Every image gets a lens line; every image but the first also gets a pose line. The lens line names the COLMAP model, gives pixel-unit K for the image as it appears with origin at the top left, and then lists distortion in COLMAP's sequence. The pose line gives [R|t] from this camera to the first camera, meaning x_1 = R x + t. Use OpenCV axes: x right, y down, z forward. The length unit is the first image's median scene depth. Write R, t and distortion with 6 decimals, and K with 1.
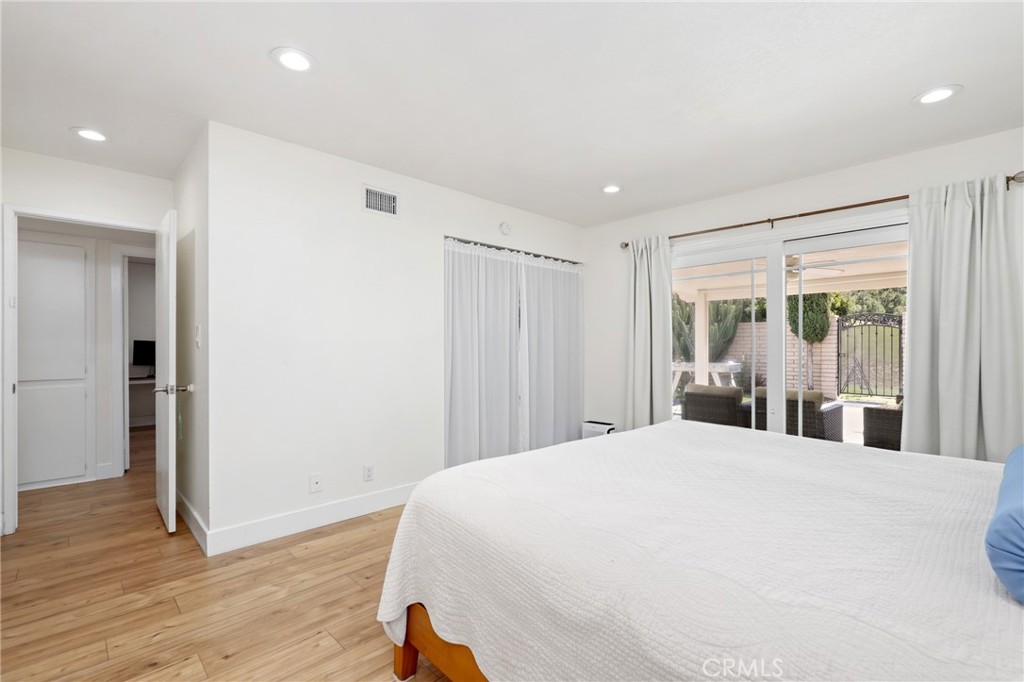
lens RADIAL K [[464.0, 0, 507.0], [0, 464.0, 346.7], [0, 0, 1]] dist [0.001395, -0.001043]
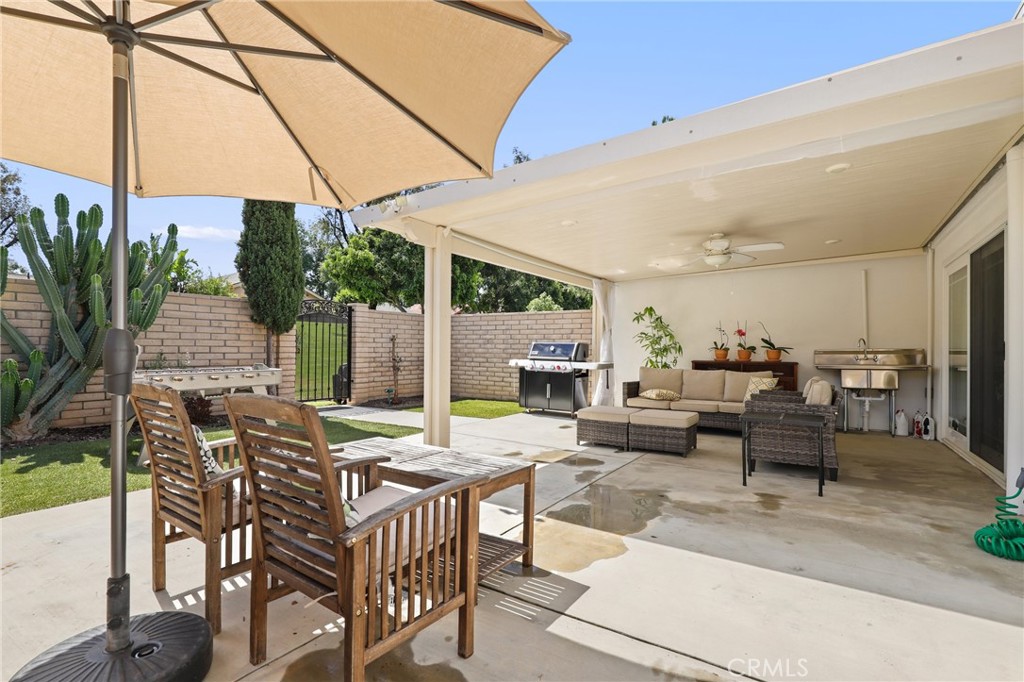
lens RADIAL K [[464.0, 0, 514.6], [0, 464.0, 347.2], [0, 0, 1]] dist [0.001395, -0.001043]
pose [[-0.219470, 0.002886, 0.975615, -0.096612], [-0.003046, 0.999989, -0.003643, 0.013980], [-0.975614, -0.003771, -0.219459, 0.809961]]
